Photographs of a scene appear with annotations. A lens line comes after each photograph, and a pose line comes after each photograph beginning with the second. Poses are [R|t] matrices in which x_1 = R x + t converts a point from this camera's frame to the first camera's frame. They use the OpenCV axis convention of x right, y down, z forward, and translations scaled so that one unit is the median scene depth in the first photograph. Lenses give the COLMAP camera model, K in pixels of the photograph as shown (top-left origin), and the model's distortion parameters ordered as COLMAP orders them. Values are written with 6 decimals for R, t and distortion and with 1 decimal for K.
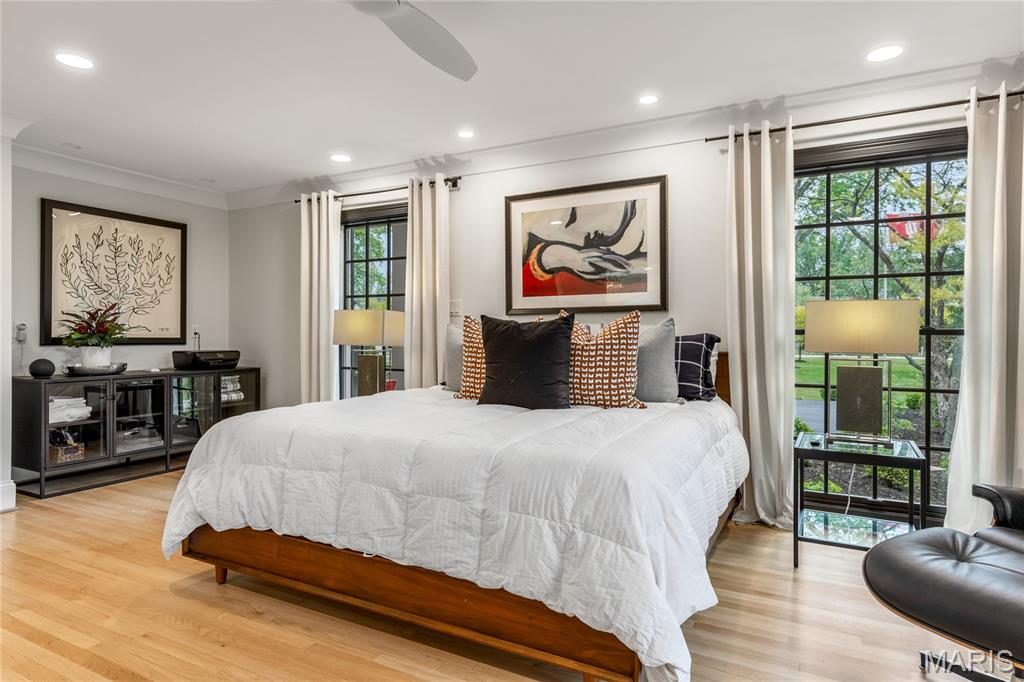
lens RADIAL K [[571.0, 0, 511.3], [0, 571.0, 337.6], [0, 0, 1]] dist [0.009239, 0.000129]
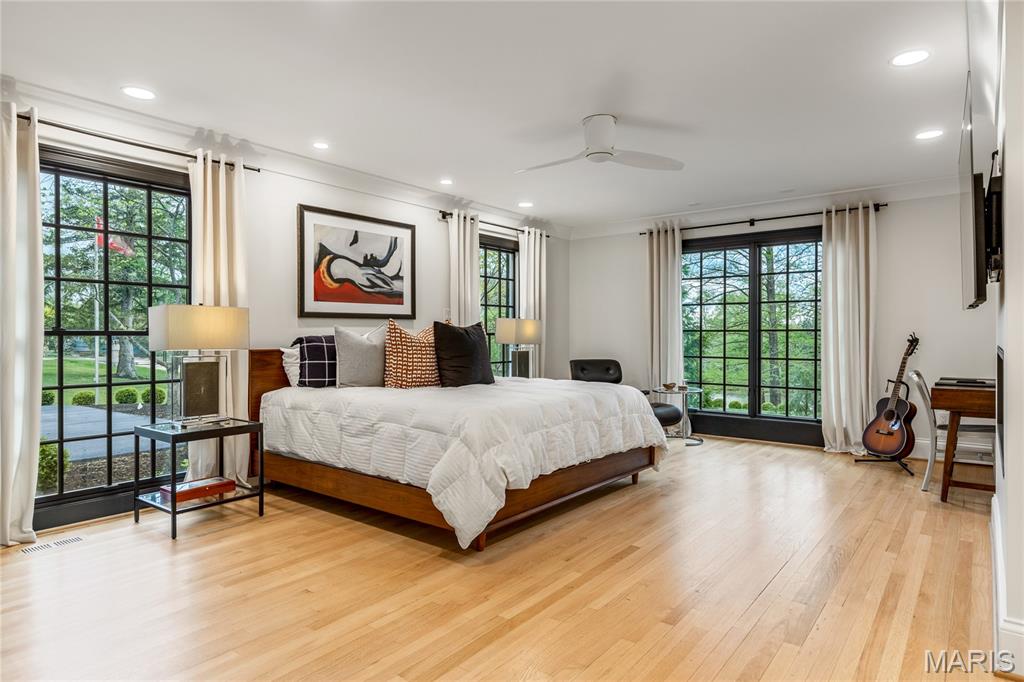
lens RADIAL K [[571.0, 0, 508.1], [0, 571.0, 337.0], [0, 0, 1]] dist [0.009239, 0.000129]
pose [[0.201003, -0.006646, 0.979568, -1.030172], [0.004204, 0.999974, 0.005921, -0.008754], [-0.979582, 0.002928, 0.201026, 0.447914]]
